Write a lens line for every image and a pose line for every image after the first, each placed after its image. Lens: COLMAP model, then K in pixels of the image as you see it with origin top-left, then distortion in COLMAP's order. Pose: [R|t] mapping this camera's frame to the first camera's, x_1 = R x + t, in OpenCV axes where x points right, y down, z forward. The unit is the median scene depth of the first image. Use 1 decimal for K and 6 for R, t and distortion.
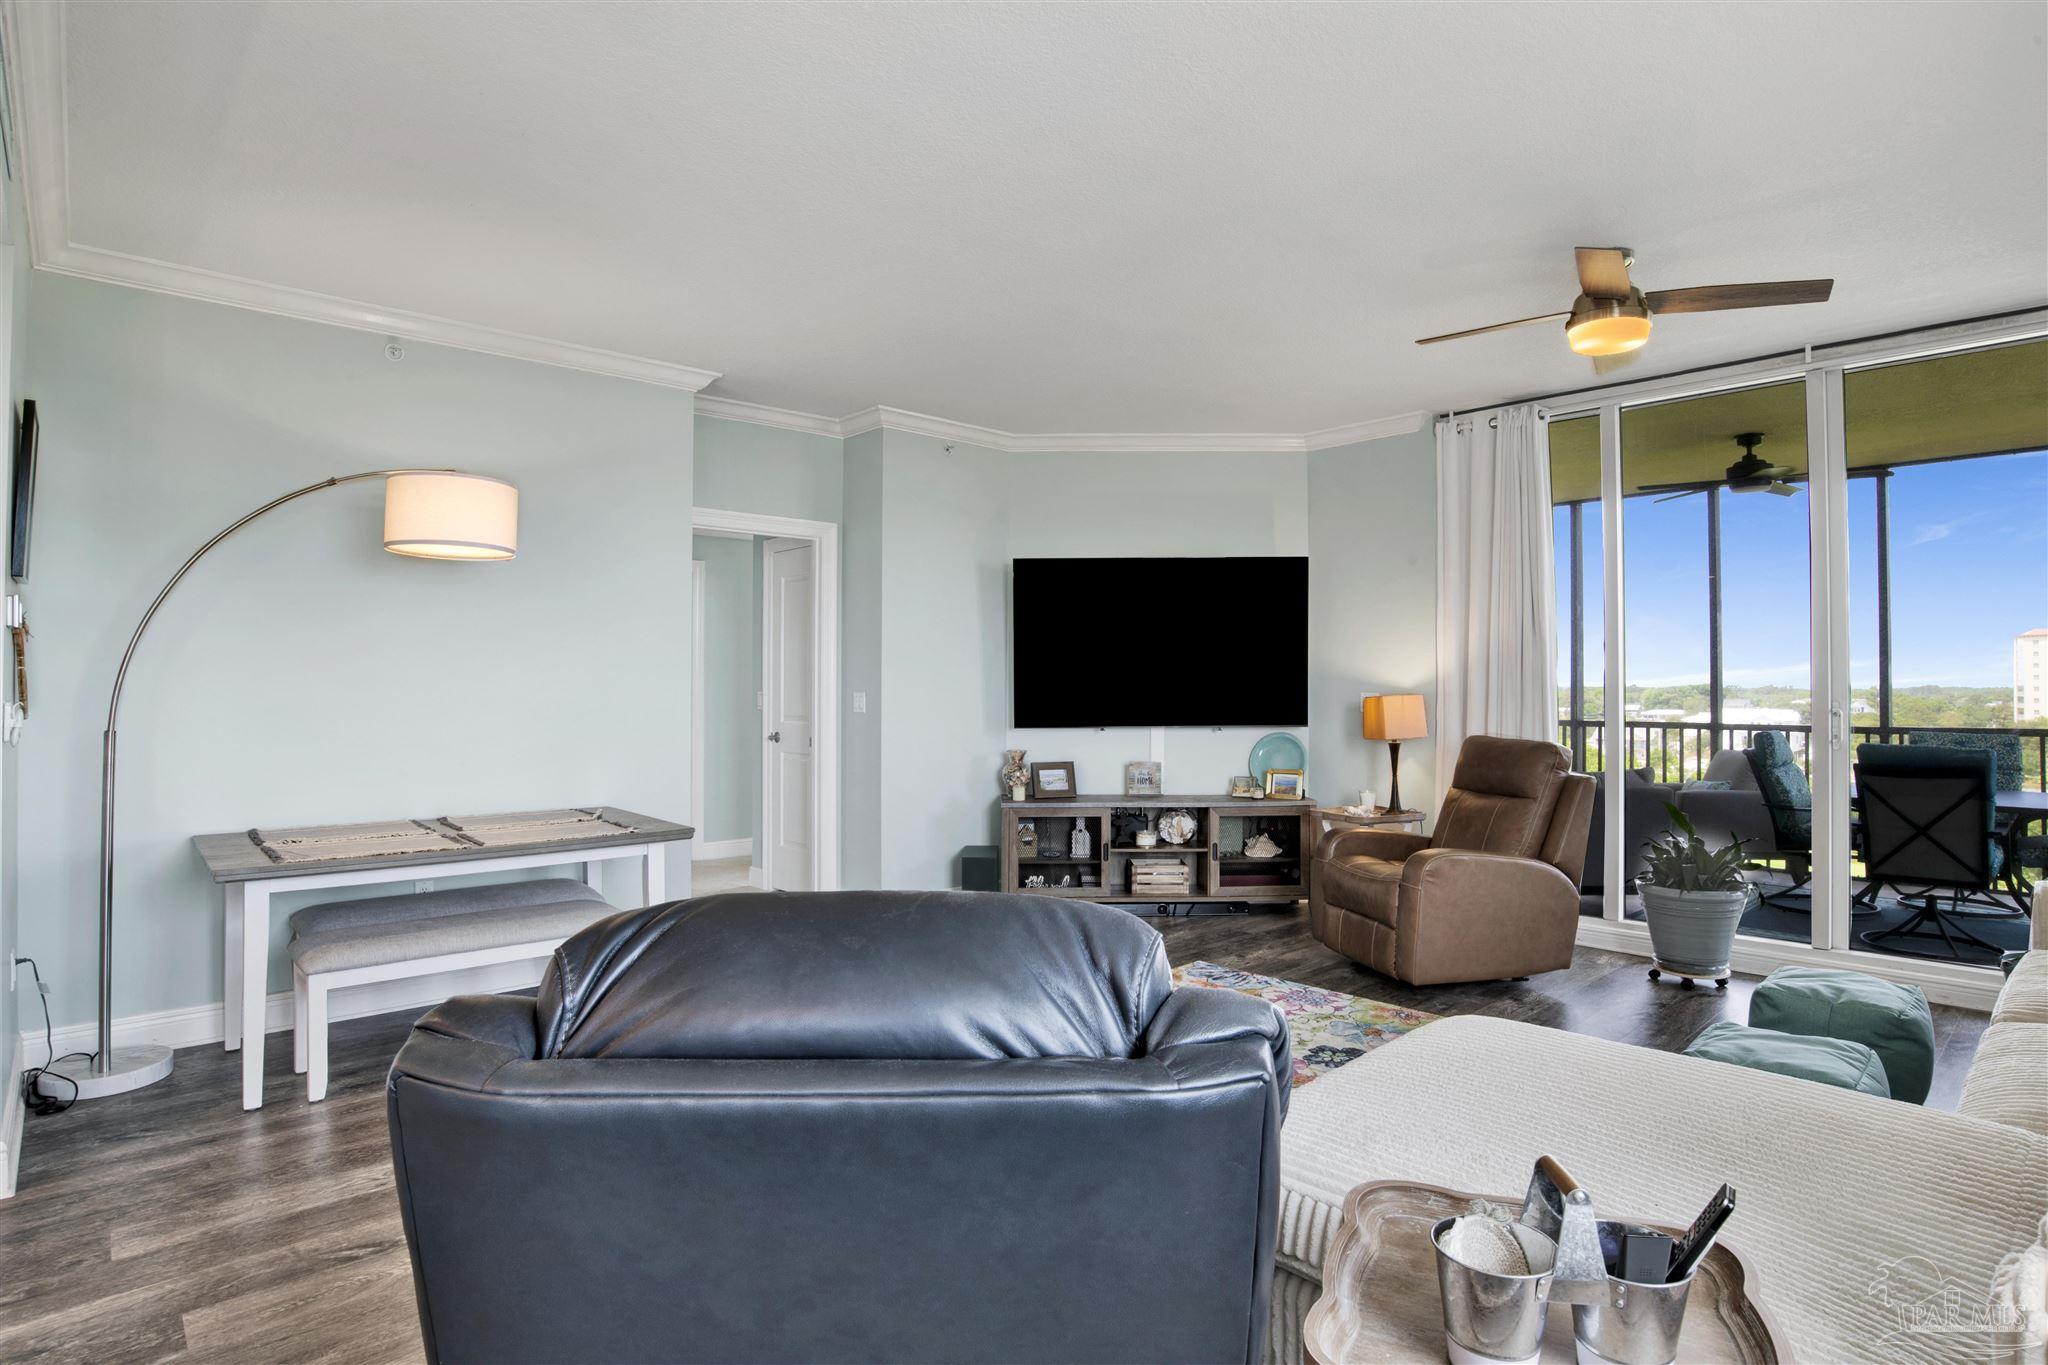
lens RADIAL K [[1073.7, 0, 1034.1], [0, 1073.7, 664.2], [0, 0, 1]] dist [-0.072109, 0.028707]
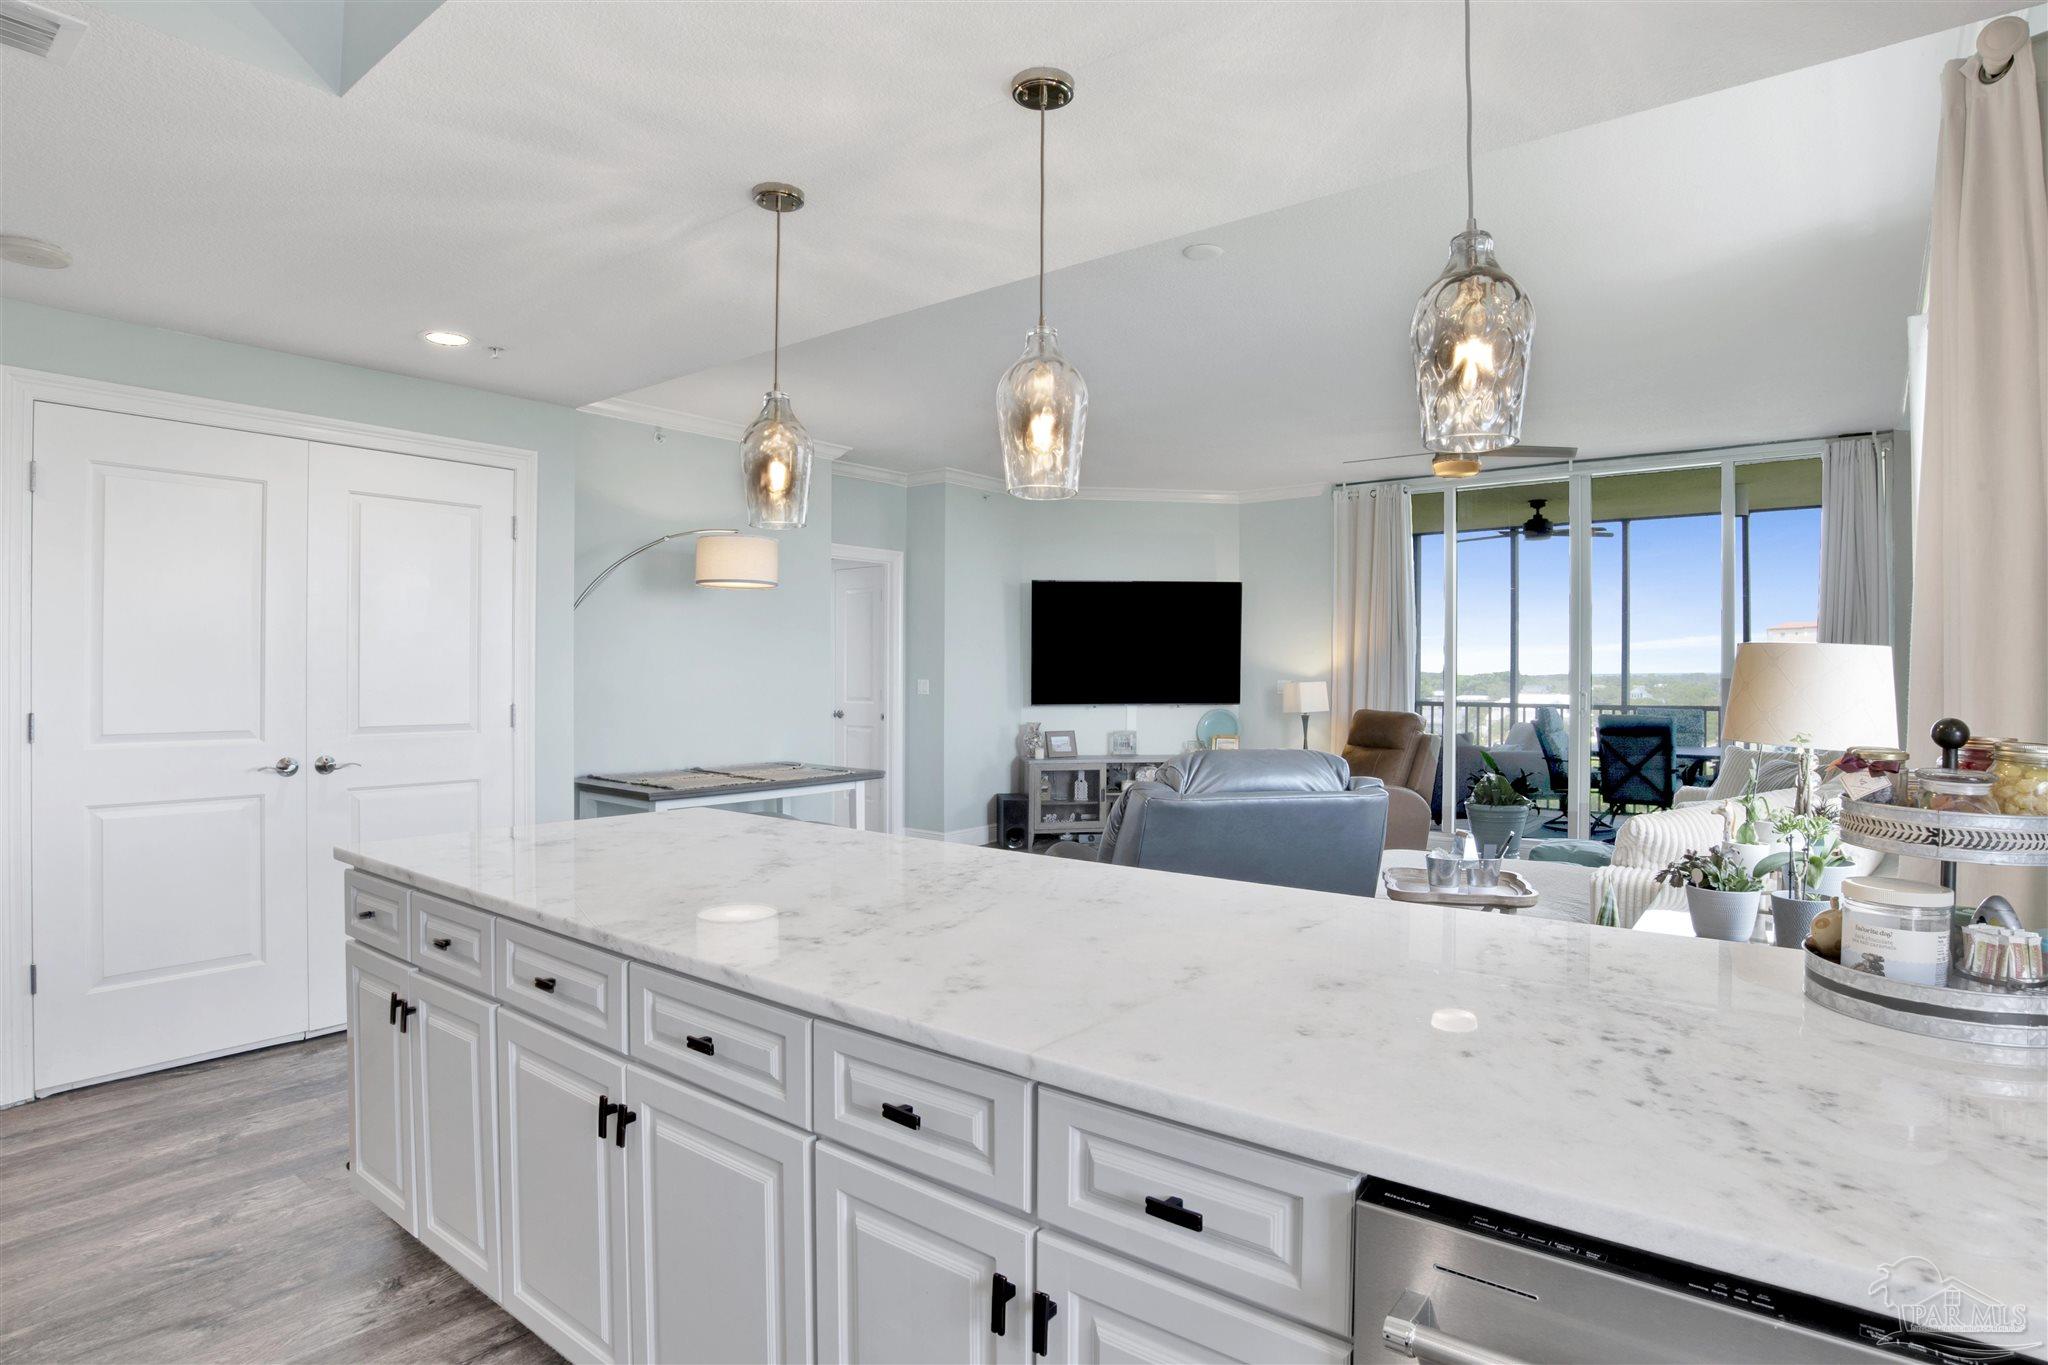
lens RADIAL K [[1077.7, 0, 1034.4], [0, 1077.7, 673.9], [0, 0, 1]] dist [-0.084940, 0.029242]
pose [[0.988615, 0.001660, 0.150457, -0.222955], [-0.005044, 0.999743, 0.022112, -0.011253], [-0.150382, -0.022619, 0.988369, -0.346929]]
